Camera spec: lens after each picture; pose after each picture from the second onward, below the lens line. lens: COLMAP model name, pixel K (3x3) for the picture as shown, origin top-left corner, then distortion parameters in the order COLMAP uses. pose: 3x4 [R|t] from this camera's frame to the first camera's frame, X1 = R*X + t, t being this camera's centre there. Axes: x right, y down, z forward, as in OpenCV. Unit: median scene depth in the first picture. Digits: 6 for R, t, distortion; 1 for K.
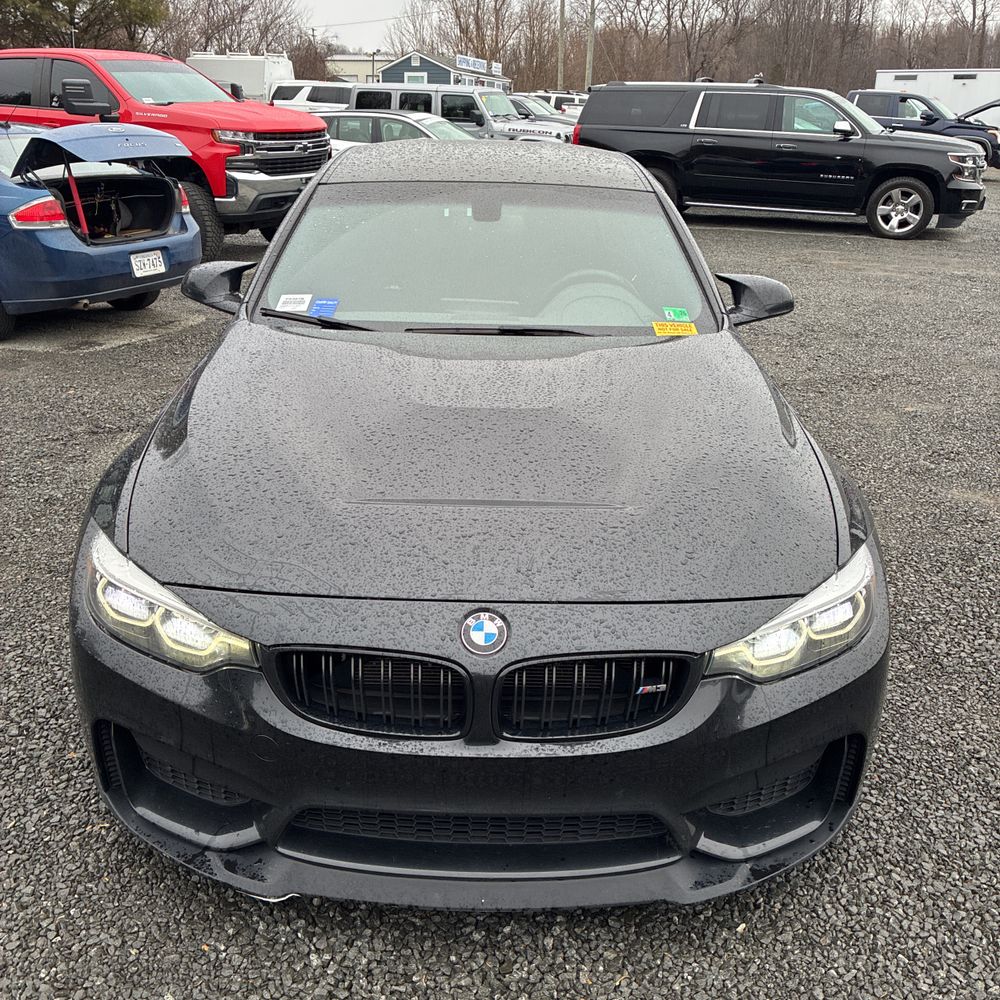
lens RADIAL K [[1001.2, 0, 503.9], [0, 1001.2, 498.9], [0, 0, 1]] dist [0.019996, 0.000000]
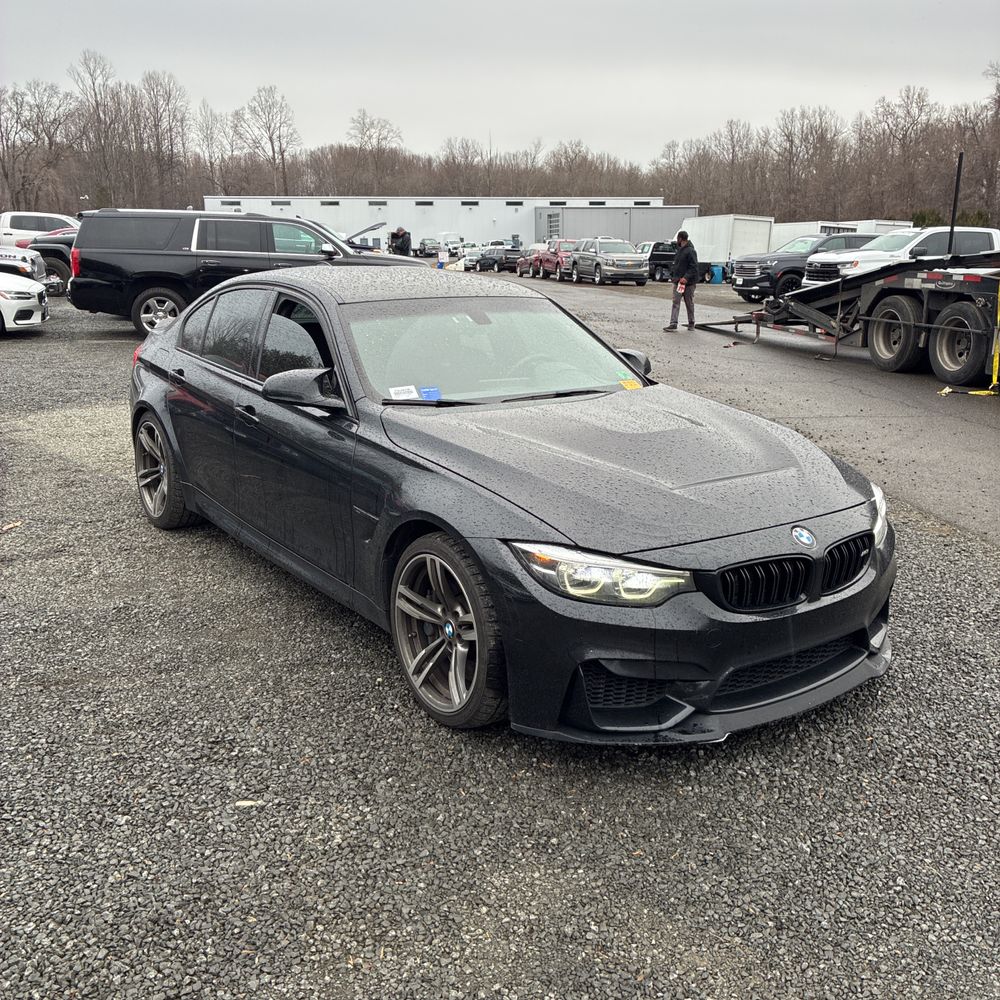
lens RADIAL K [[1001.2, 0, 479.2], [0, 1001.2, 492.4], [0, 0, 1]] dist [0.019996, 0.000000]
pose [[0.813122, -0.153309, 0.561541, -0.214285], [0.215649, 0.975388, -0.045968, 0.002269], [-0.540674, 0.158473, 0.826171, -0.023028]]
